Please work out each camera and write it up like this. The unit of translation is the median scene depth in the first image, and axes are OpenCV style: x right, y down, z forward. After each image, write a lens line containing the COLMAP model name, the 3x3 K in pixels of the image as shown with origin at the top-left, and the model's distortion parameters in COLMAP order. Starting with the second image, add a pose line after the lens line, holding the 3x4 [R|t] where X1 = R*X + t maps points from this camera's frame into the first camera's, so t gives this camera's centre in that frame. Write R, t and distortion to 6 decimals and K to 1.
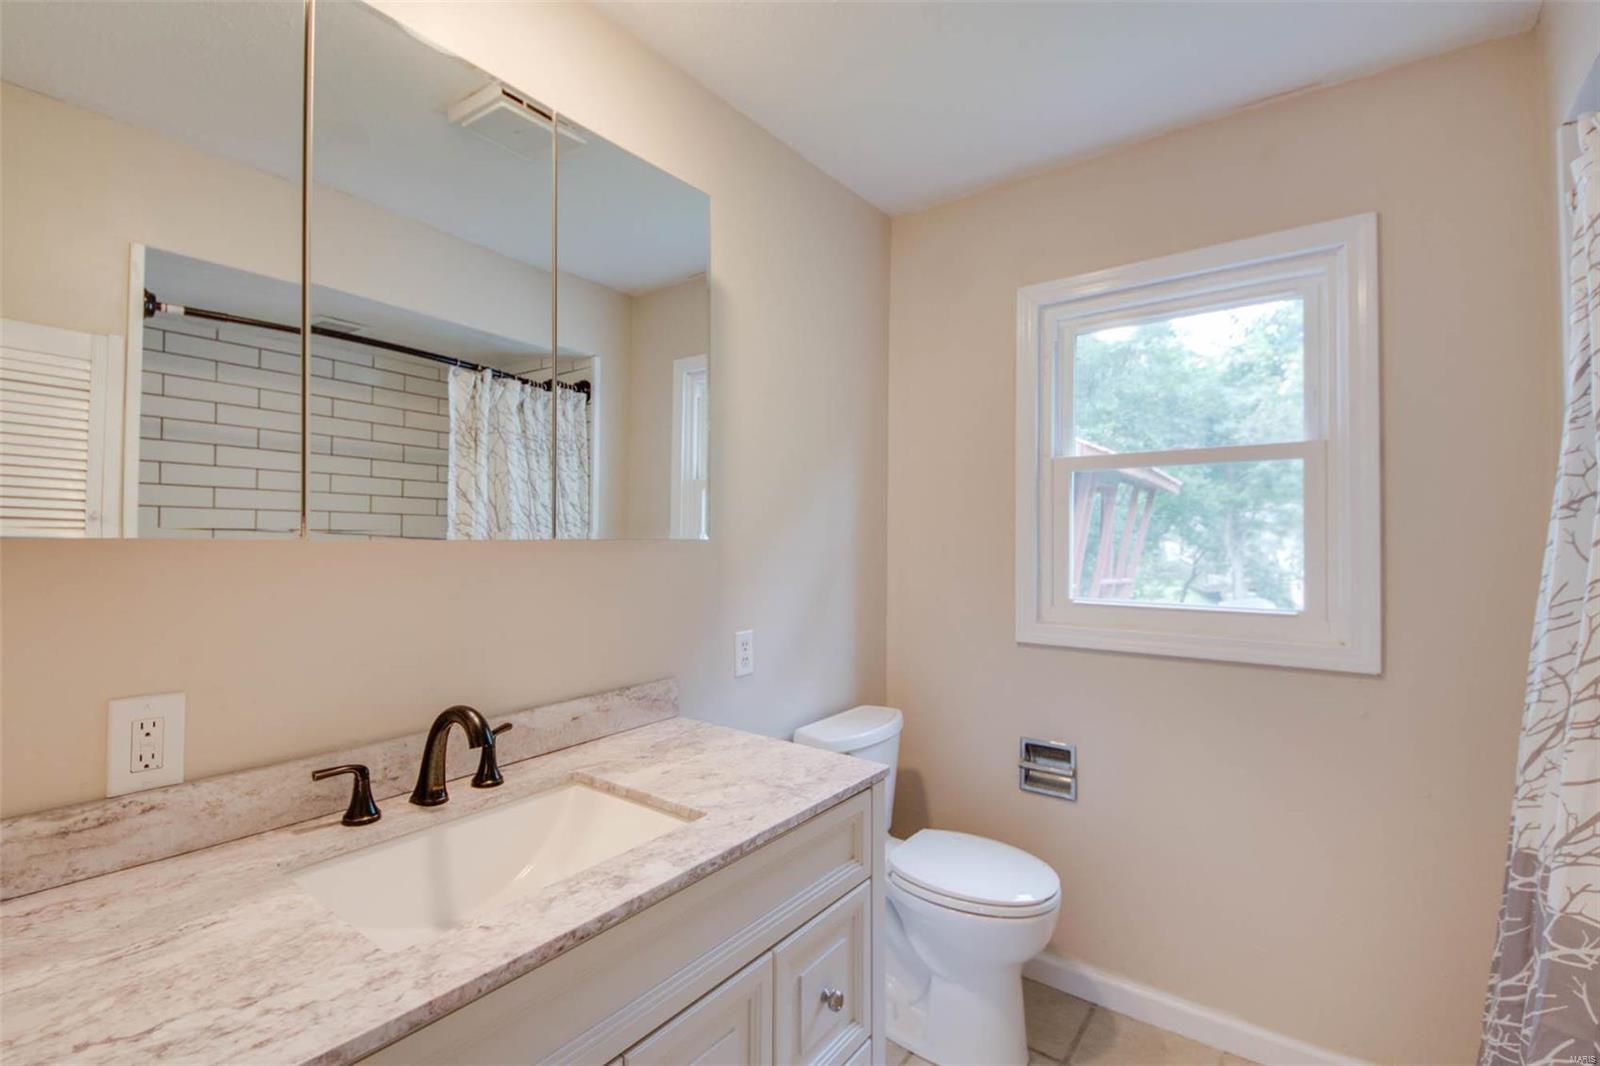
lens RADIAL K [[651.6, 0, 805.6], [0, 651.6, 531.2], [0, 0, 1]] dist [0.000392, -0.000001]
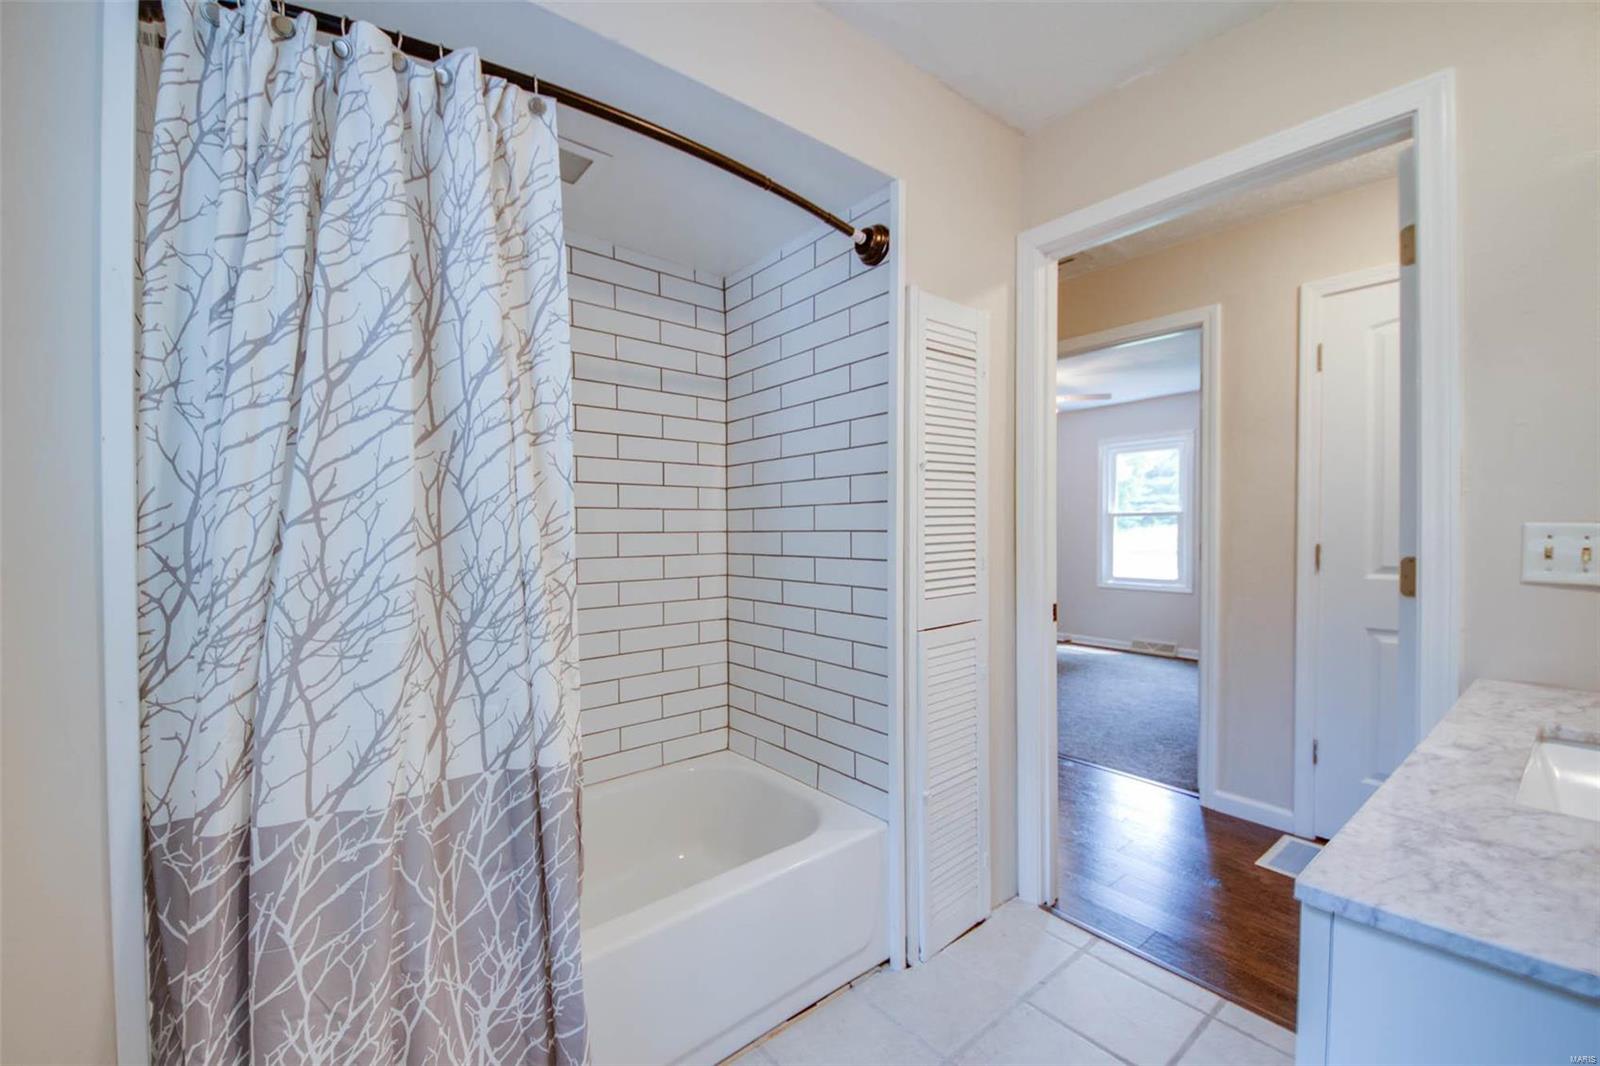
lens RADIAL K [[651.6, 0, 805.6], [0, 651.6, 531.2], [0, 0, 1]] dist [0.000392, -0.000001]
pose [[-0.973317, -0.018436, 0.228722, 0.376177], [-0.020183, 0.999782, -0.005304, 0.152743], [-0.228574, -0.009779, -0.973477, 1.634794]]
